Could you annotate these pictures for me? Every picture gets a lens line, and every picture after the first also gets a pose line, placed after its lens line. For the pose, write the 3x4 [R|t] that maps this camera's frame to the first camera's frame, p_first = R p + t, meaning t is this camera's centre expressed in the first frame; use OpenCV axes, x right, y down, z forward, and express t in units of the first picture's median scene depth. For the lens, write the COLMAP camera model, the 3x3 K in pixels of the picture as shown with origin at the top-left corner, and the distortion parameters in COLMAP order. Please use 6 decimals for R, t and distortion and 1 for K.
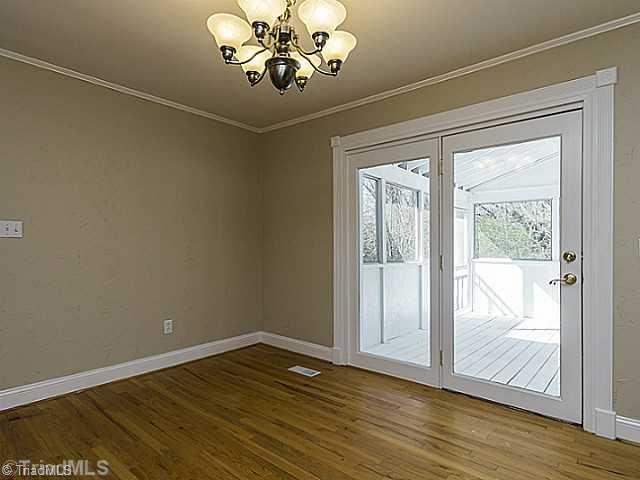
lens RADIAL K [[368.2, 0, 313.6], [0, 368.2, 250.8], [0, 0, 1]] dist [0.012831, 0.000659]
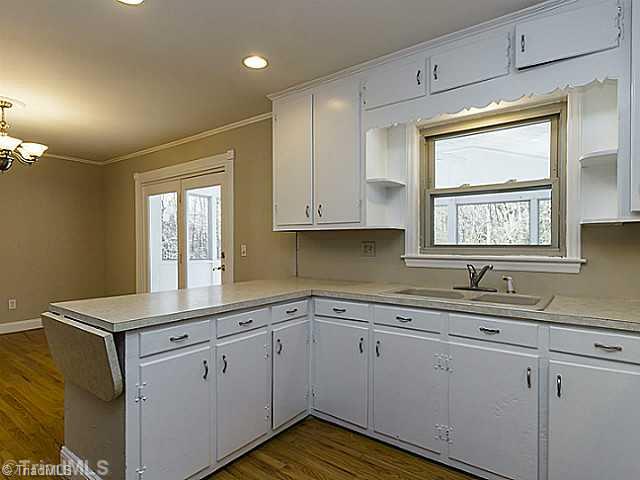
lens RADIAL K [[368.2, 0, 324.0], [0, 368.2, 251.1], [0, 0, 1]] dist [0.012831, 0.000659]
pose [[0.997438, -0.002569, 0.071492, 0.726427], [0.002300, 0.999990, 0.003847, -0.004378], [-0.071501, -0.003673, 0.997434, -0.535952]]
